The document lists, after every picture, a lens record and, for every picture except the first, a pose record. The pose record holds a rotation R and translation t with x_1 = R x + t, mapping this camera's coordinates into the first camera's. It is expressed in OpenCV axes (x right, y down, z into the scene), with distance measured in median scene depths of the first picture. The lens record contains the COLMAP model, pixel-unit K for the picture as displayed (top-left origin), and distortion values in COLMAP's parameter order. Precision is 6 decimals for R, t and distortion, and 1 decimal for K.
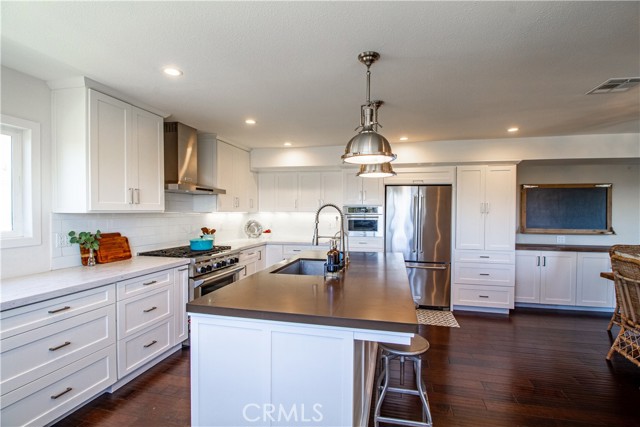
lens RADIAL K [[297.1, 0, 327.2], [0, 297.1, 216.4], [0, 0, 1]] dist [-0.020439, -0.000788]
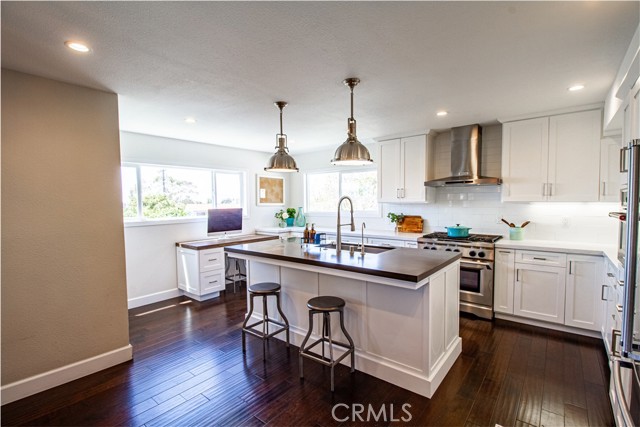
lens RADIAL K [[297.1, 0, 327.2], [0, 297.1, 216.4], [0, 0, 1]] dist [-0.020439, -0.000788]
pose [[-0.432079, 0.042651, -0.900827, 0.680706], [-0.008336, 0.998649, 0.051281, -0.014596], [0.901797, 0.029667, -0.431140, 0.896372]]
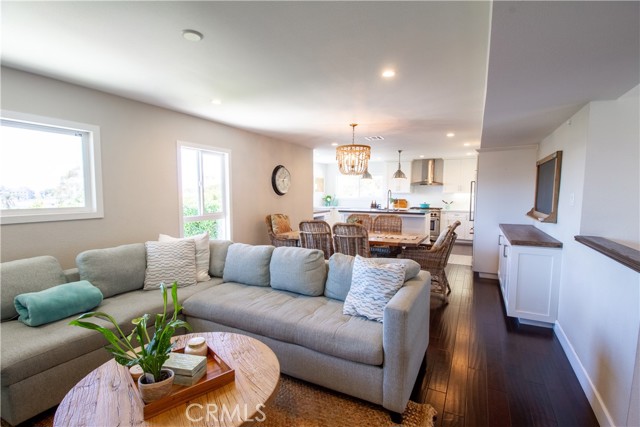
lens RADIAL K [[297.1, 0, 327.2], [0, 297.1, 216.4], [0, 0, 1]] dist [-0.020439, -0.000788]
pose [[-0.236234, 0.070766, -0.969116, 1.945135], [-0.020248, 0.996769, 0.077722, 0.003471], [0.971485, 0.037983, -0.234038, 0.680002]]
